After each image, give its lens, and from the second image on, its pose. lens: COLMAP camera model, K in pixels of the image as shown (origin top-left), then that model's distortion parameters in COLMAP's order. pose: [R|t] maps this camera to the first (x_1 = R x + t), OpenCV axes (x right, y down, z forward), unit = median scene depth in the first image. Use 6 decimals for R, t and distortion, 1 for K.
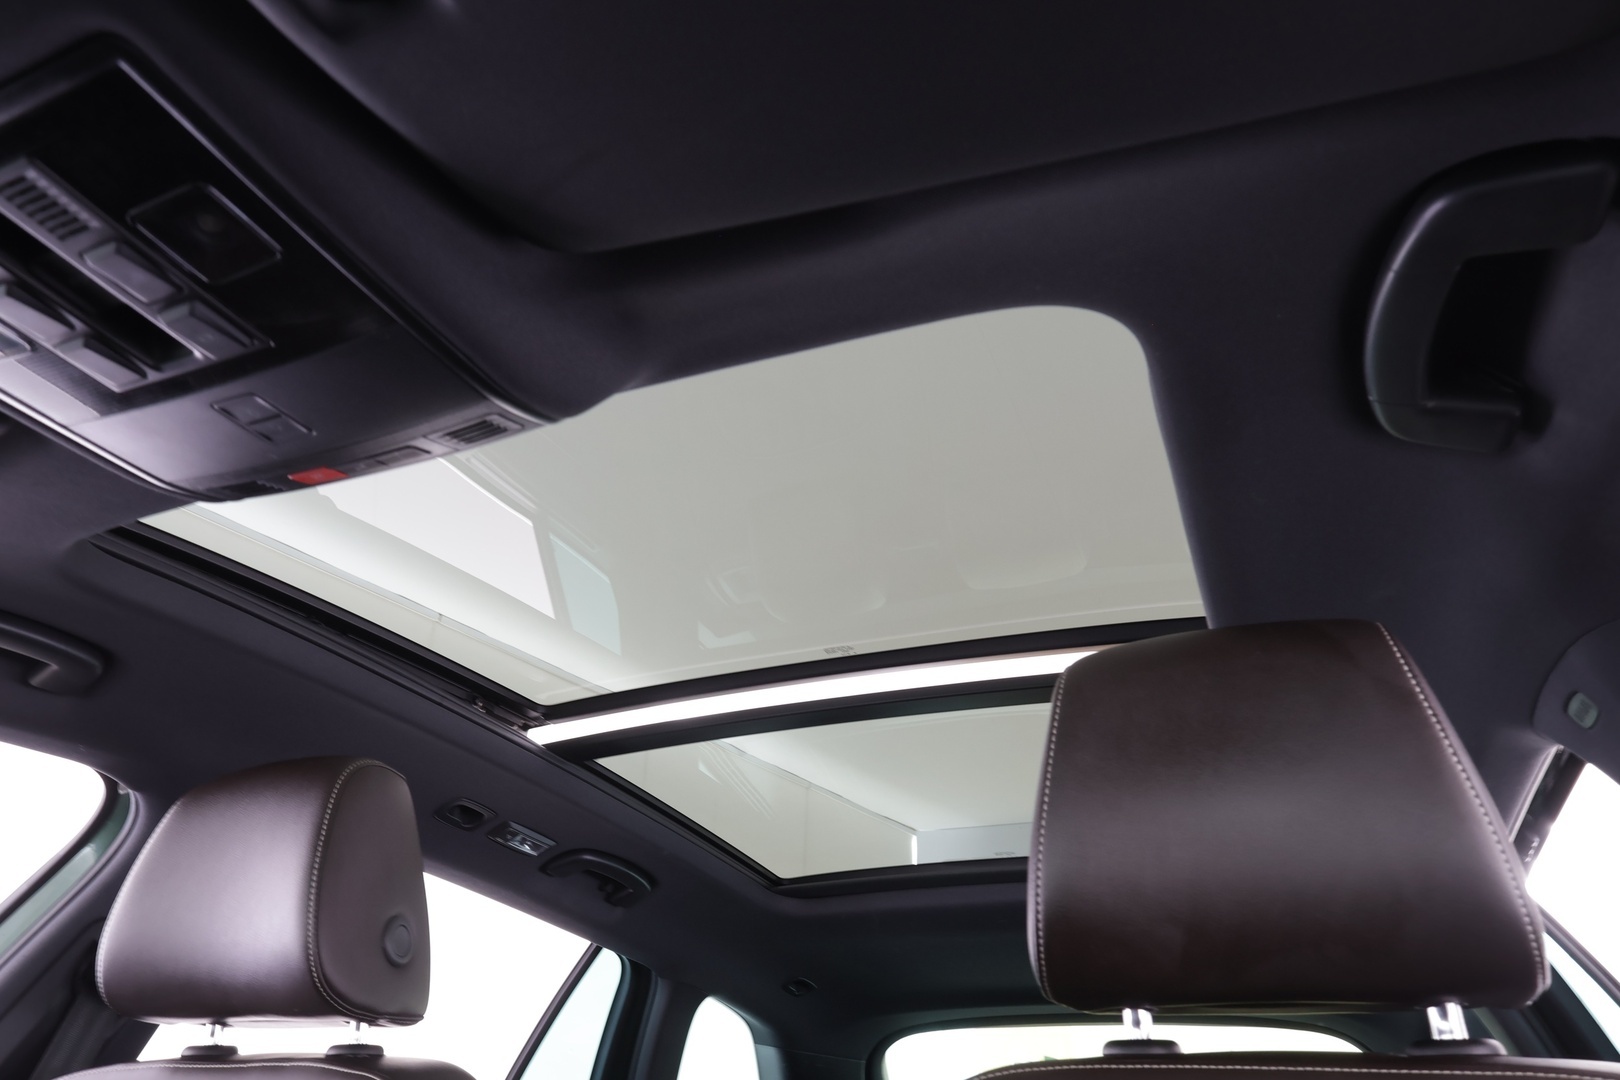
lens RADIAL K [[1048.9, 0, 810.0], [0, 1048.9, 540.0], [0, 0, 1]] dist [-0.005501, -0.001405]
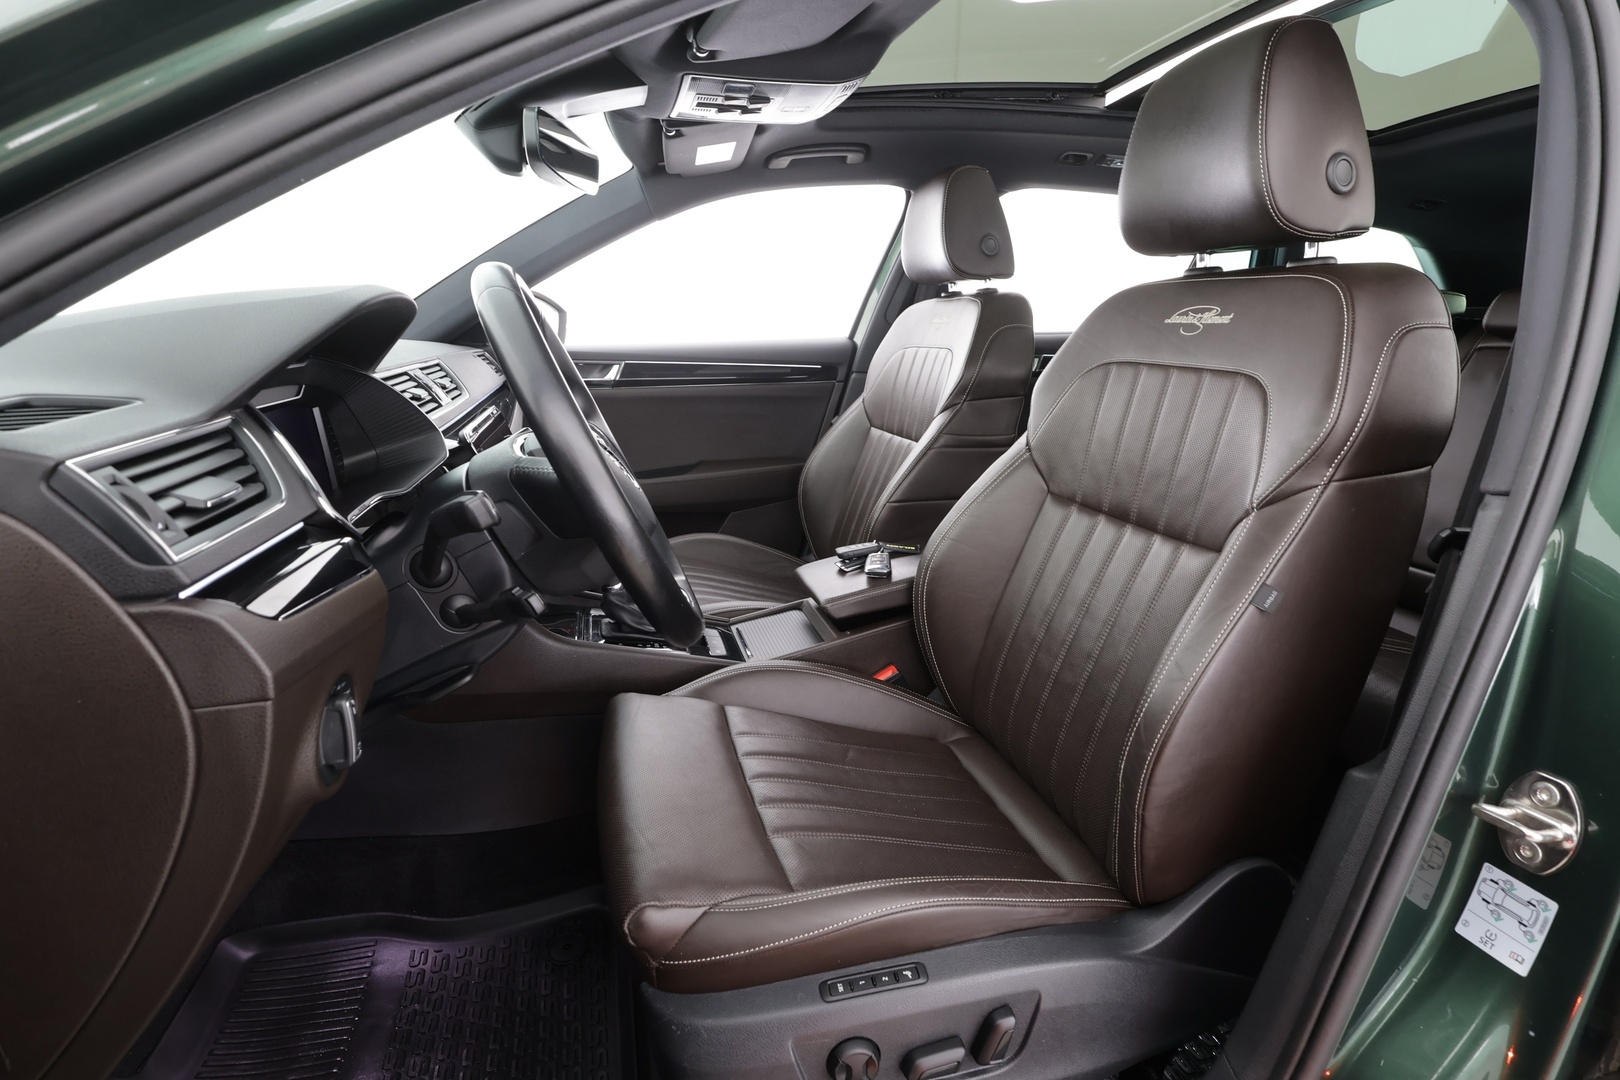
lens RADIAL K [[826.7, 0, 810.0], [0, 826.7, 540.0], [0, 0, 1]] dist [0.001577, 0.000644]
pose [[0.568700, 0.180292, -0.802543, 0.663889], [0.432958, 0.763971, 0.478431, -0.112213], [0.699377, -0.619551, 0.356411, -0.224203]]
